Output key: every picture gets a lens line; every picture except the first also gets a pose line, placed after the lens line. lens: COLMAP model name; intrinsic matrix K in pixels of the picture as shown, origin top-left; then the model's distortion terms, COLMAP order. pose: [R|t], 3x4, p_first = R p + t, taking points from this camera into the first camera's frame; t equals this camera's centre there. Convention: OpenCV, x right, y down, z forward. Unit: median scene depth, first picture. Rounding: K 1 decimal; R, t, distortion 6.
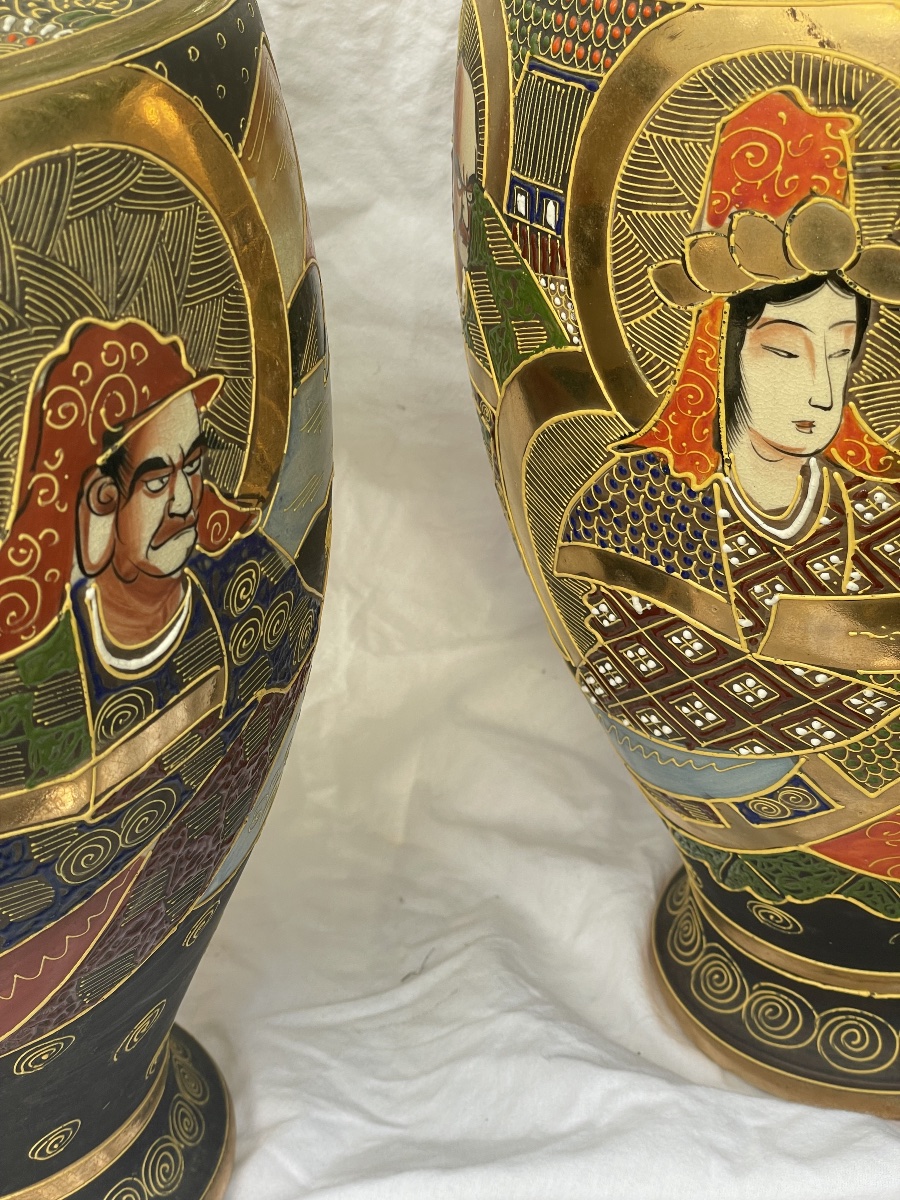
lens RADIAL K [[1867.6, 0, 457.3], [0, 1867.6, 599.5], [0, 0, 1]] dist [0.066708, 0.000000]
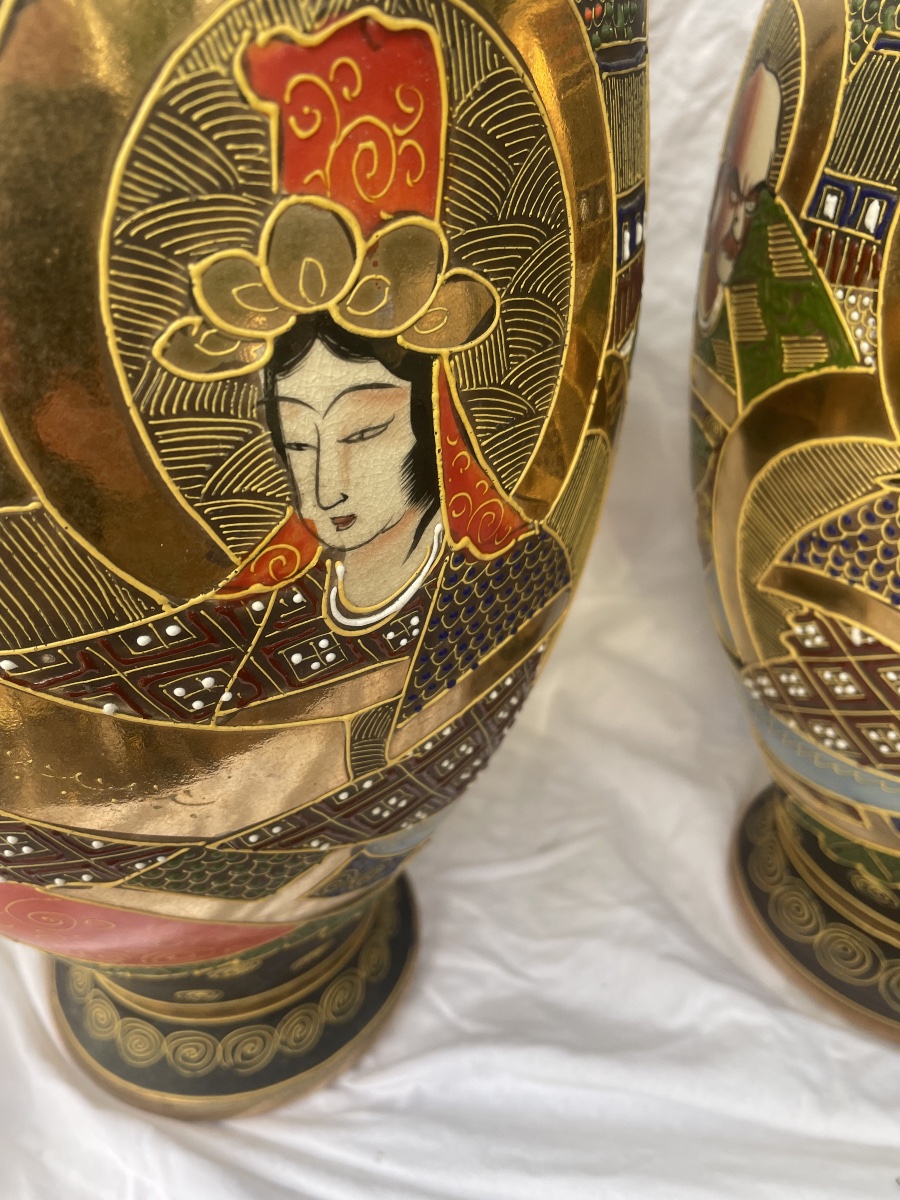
lens RADIAL K [[935.8, 0, 429.8], [0, 935.8, 612.1], [0, 0, 1]] dist [0.046539, -0.081985]
pose [[0.987334, 0.127755, -0.094080, -0.091045], [-0.117420, 0.987166, 0.108236, -0.040161], [0.106700, -0.095818, 0.989664, 0.497191]]
